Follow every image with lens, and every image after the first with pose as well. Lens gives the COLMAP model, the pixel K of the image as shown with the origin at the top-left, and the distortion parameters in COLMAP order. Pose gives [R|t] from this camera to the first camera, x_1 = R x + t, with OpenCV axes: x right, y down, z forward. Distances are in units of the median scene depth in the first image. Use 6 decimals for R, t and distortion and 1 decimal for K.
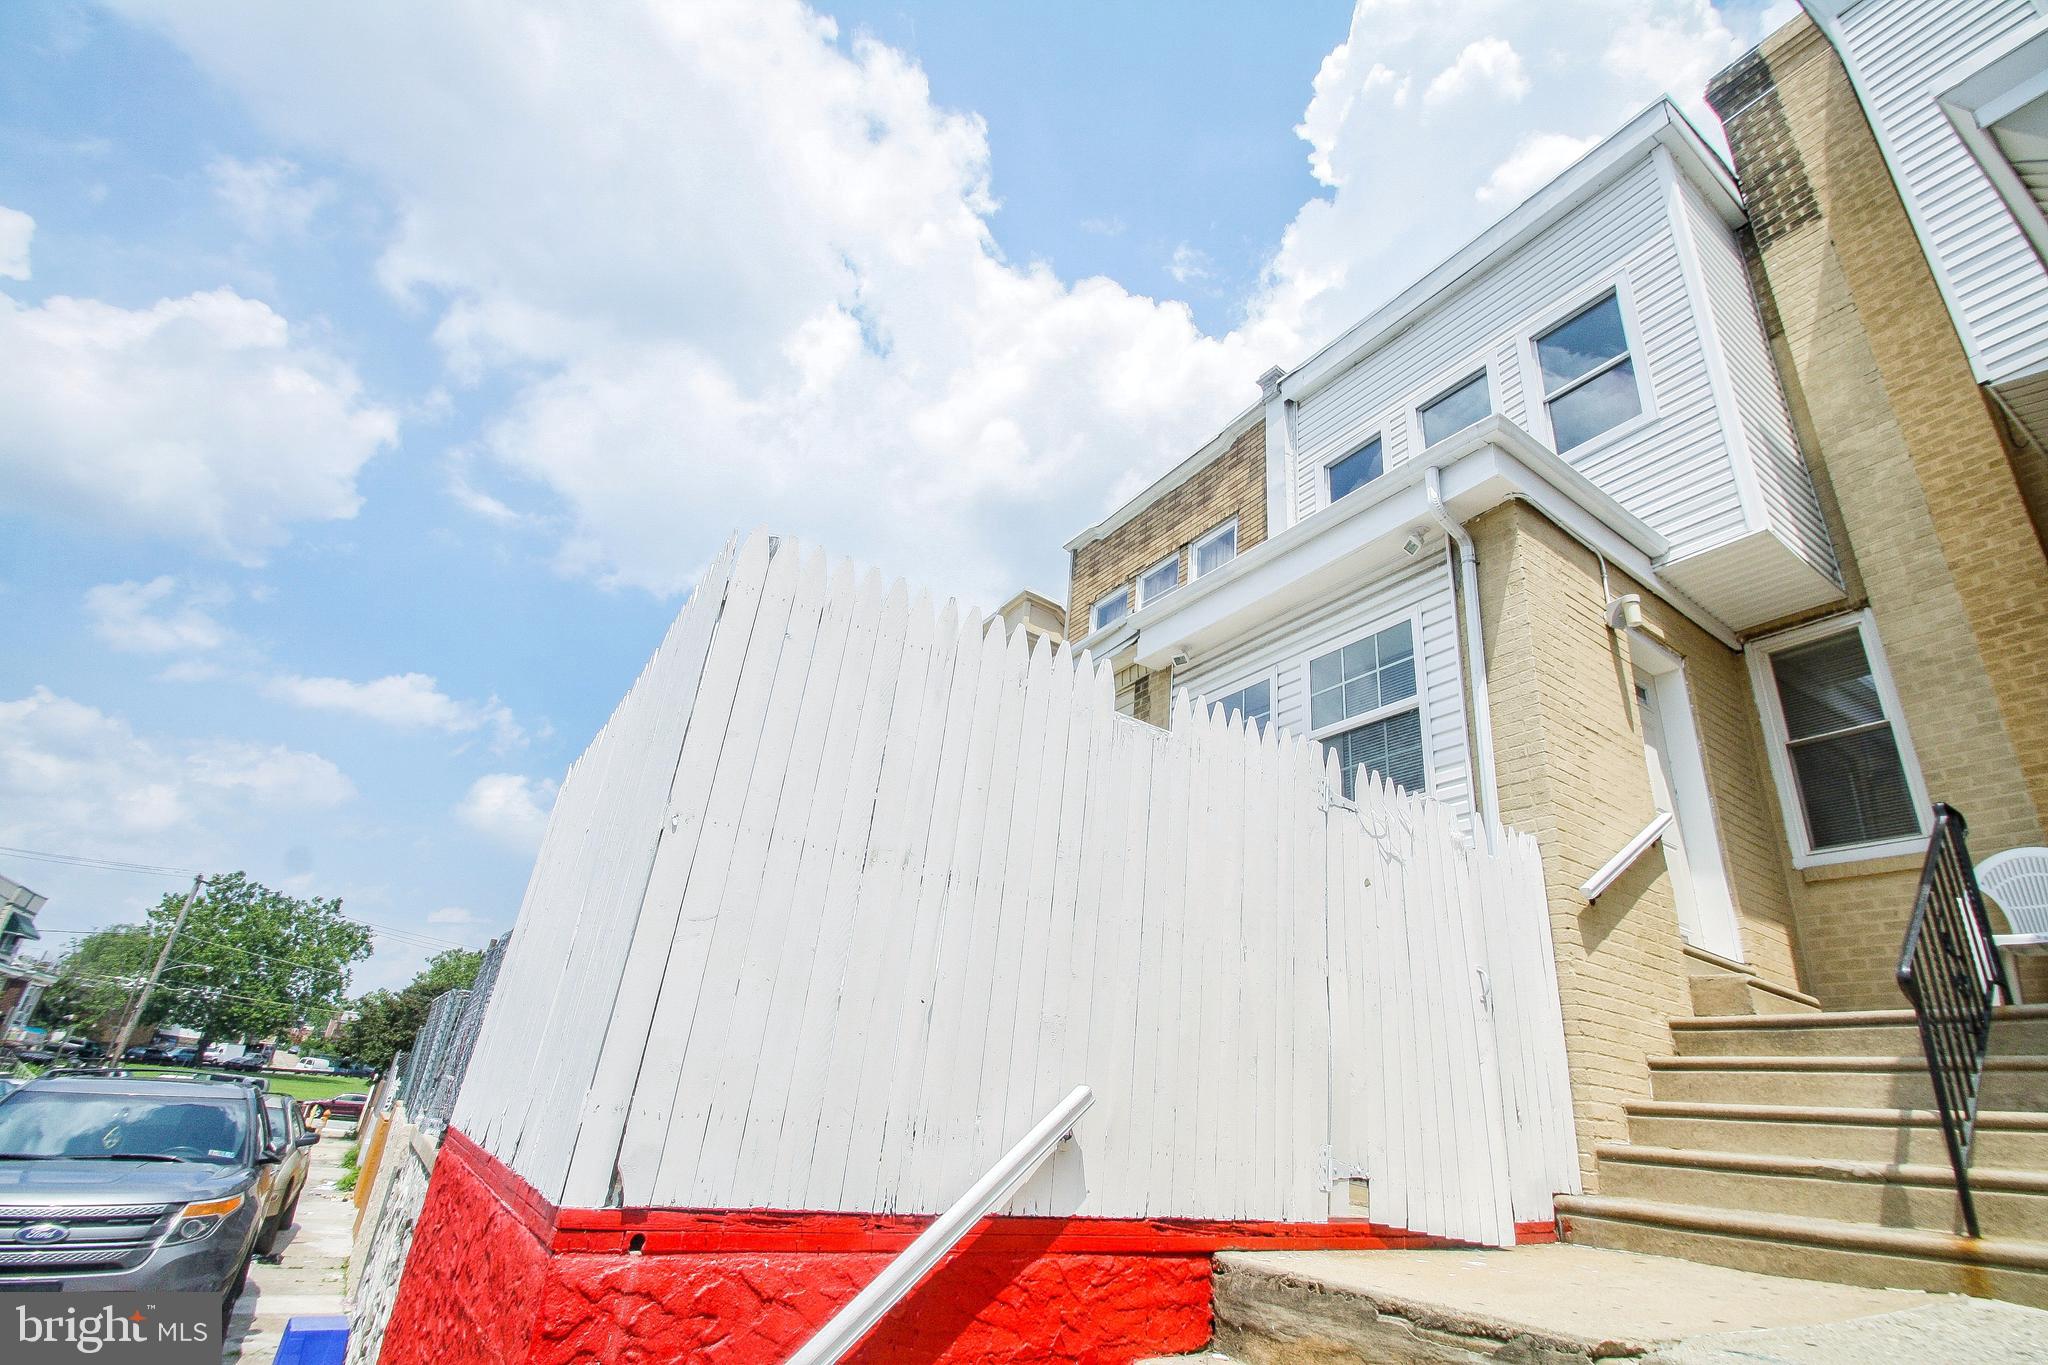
lens RADIAL K [[982.0, 0, 1060.8], [0, 982.0, 686.6], [0, 0, 1]] dist [0.000452, -0.010263]
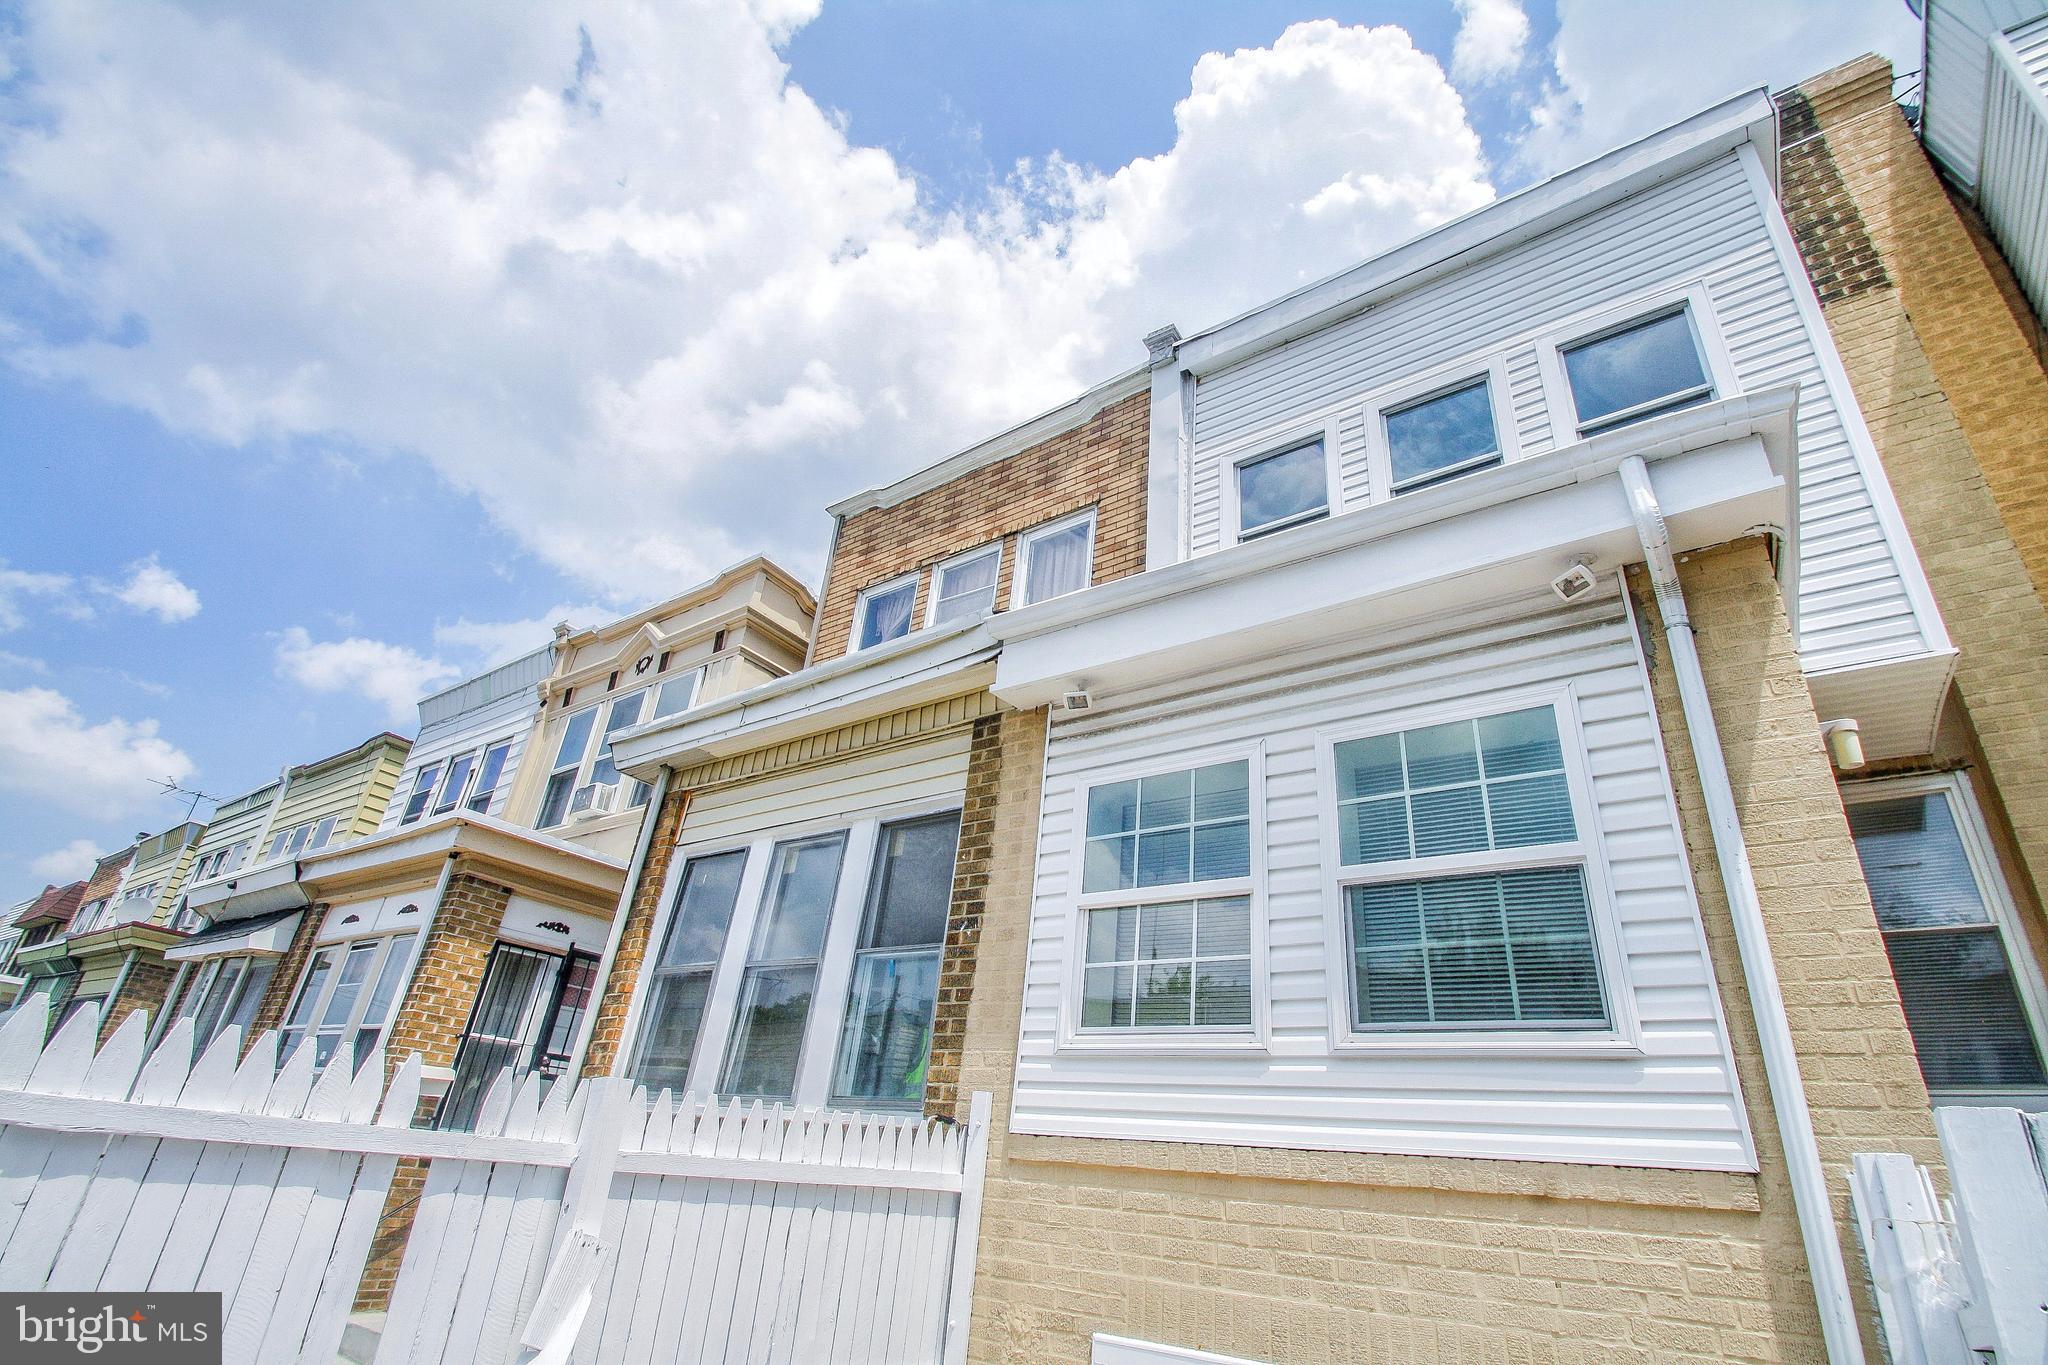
lens RADIAL K [[982.0, 0, 1060.8], [0, 982.0, 686.6], [0, 0, 1]] dist [0.000452, -0.010263]
pose [[0.934998, 0.151678, 0.320582, -0.086225], [-0.146317, 0.988392, -0.040899, -0.009595], [-0.323064, -0.008666, 0.946337, 0.426690]]
